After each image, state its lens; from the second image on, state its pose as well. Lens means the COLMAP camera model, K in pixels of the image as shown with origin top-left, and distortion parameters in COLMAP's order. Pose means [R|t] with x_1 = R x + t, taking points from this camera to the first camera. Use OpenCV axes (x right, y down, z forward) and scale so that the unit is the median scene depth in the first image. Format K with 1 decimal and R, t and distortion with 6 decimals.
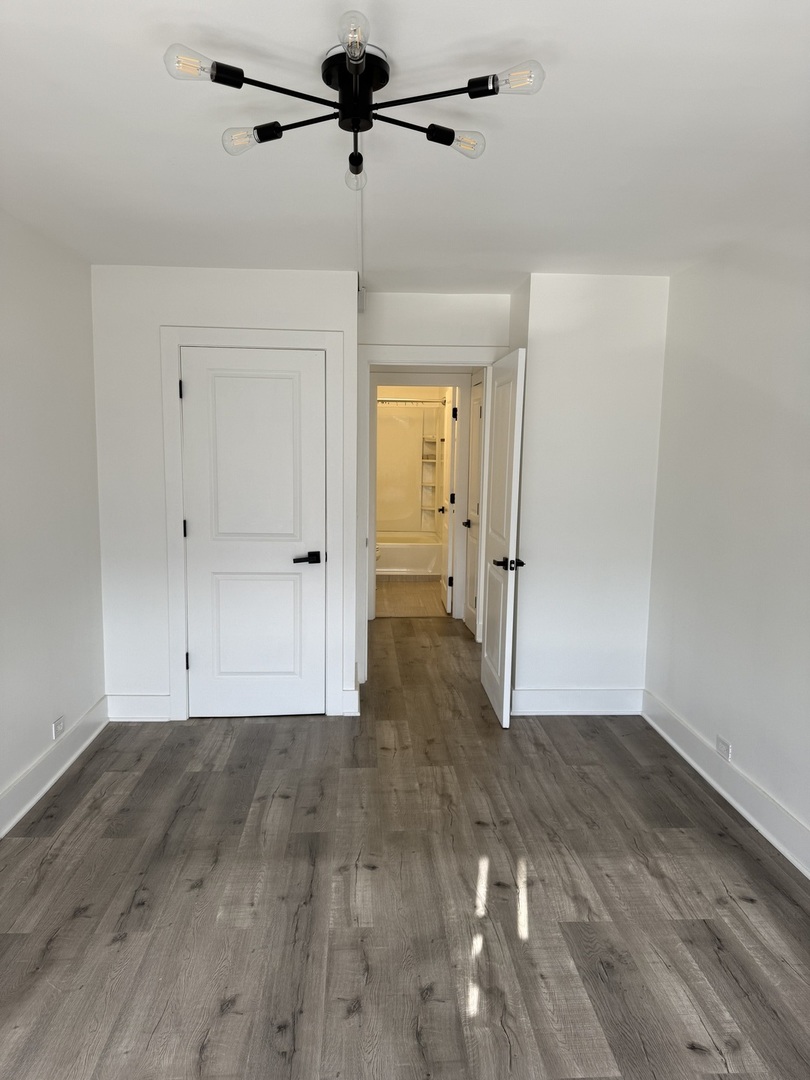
lens RADIAL K [[756.6, 0, 405.8], [0, 756.6, 539.8], [0, 0, 1]] dist [0.003587, 0.000378]
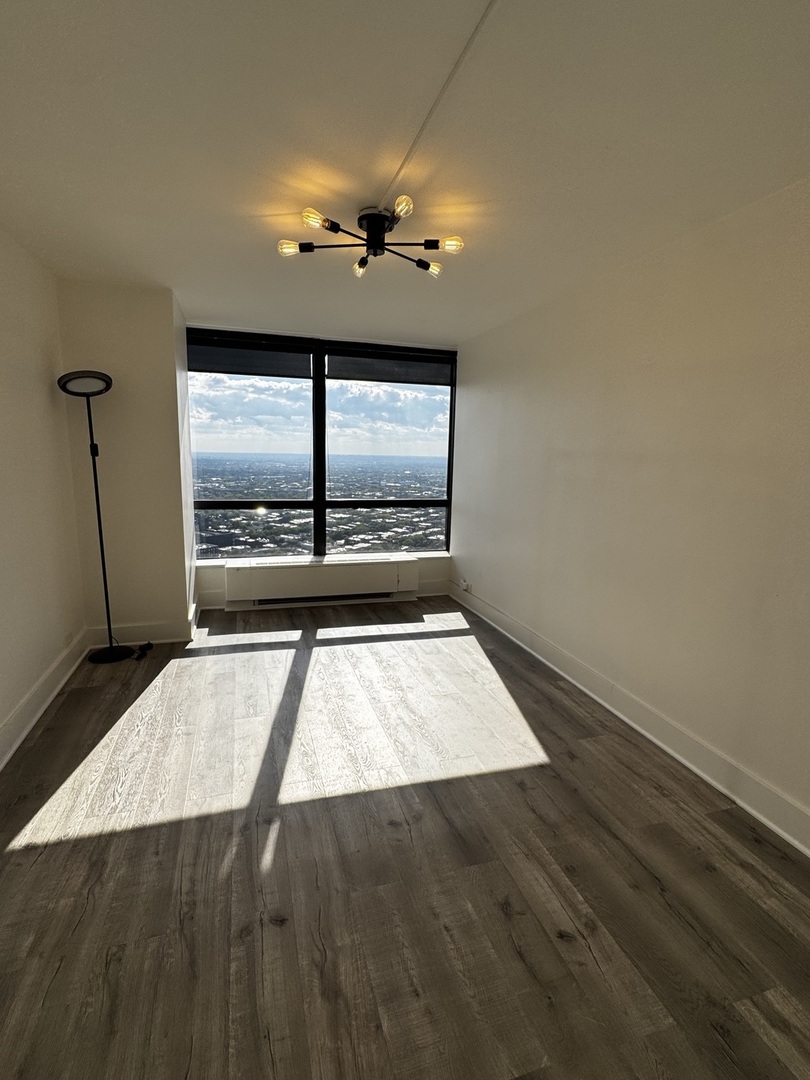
lens RADIAL K [[518.6, 0, 406.8], [0, 518.6, 542.4], [0, 0, 1]] dist [-0.001382, -0.000332]
pose [[-0.970157, 0.006707, -0.242383, 0.095851], [-0.063459, 0.957754, 0.280501, -0.132399], [0.234025, 0.287511, -0.928746, 1.353994]]
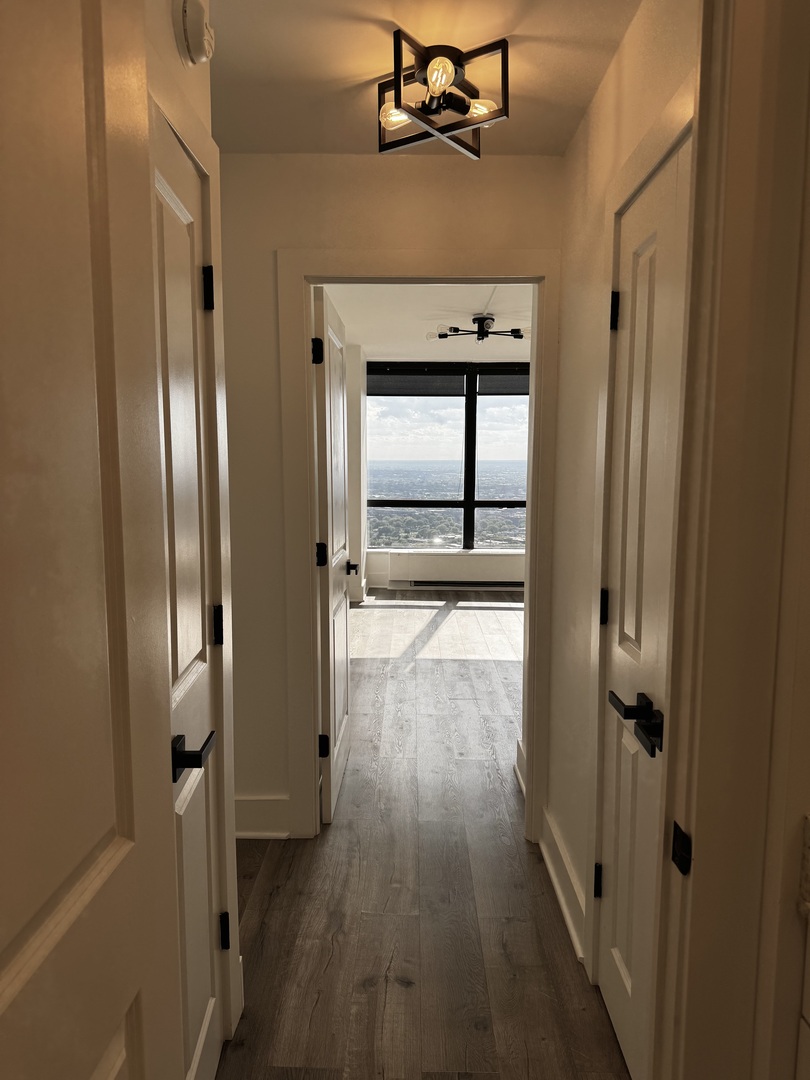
lens RADIAL K [[789.2, 0, 406.5], [0, 789.2, 540.1], [0, 0, 1]] dist [-0.015464, -0.014272]
pose [[-0.997229, -0.023793, 0.070481, -0.001717], [-0.007338, 0.974310, 0.225090, -0.265069], [-0.074026, 0.223950, -0.971785, 2.418184]]
